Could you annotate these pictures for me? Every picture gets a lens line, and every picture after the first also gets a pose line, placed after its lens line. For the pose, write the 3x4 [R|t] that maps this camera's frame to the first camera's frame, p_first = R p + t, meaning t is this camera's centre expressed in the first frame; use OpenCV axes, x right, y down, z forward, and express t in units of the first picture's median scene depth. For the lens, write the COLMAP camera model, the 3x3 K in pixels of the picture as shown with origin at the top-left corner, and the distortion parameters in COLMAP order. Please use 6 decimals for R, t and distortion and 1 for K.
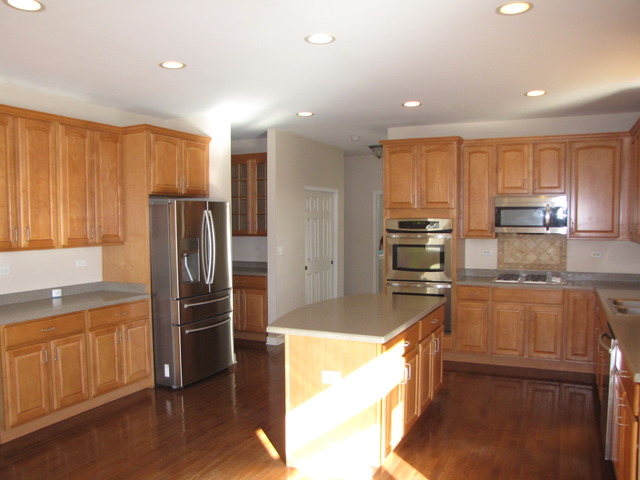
lens RADIAL K [[547.1, 0, 316.7], [0, 547.1, 246.7], [0, 0, 1]] dist [-0.143789, 0.080296]
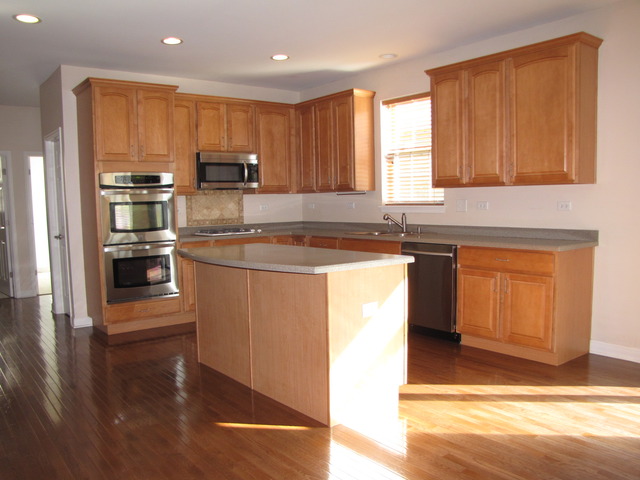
lens RADIAL K [[547.1, 0, 314.7], [0, 547.1, 238.7], [0, 0, 1]] dist [-0.143789, 0.080296]
pose [[0.463755, -0.070498, 0.883154, -0.499413], [0.065947, 0.996811, 0.044941, 0.038360], [-0.883506, 0.037400, 0.466925, 0.367419]]
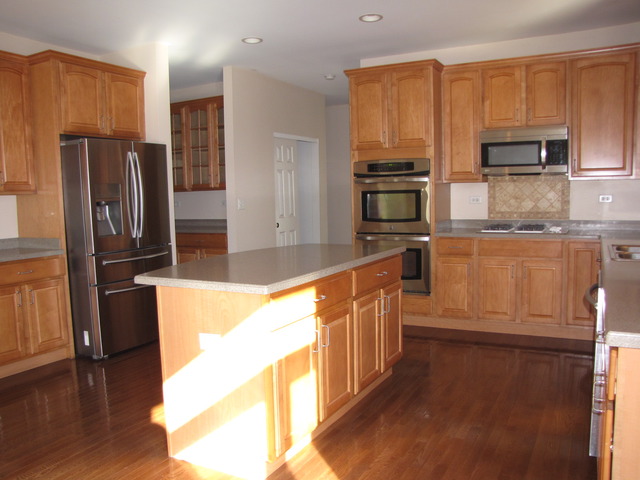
lens RADIAL K [[547.1, 0, 318.6], [0, 547.1, 244.9], [0, 0, 1]] dist [-0.143789, 0.080296]
pose [[0.998648, -0.015726, -0.049546, 0.124948], [0.017942, 0.998843, 0.044611, 0.044246], [0.048787, -0.045440, 0.997775, 0.156079]]
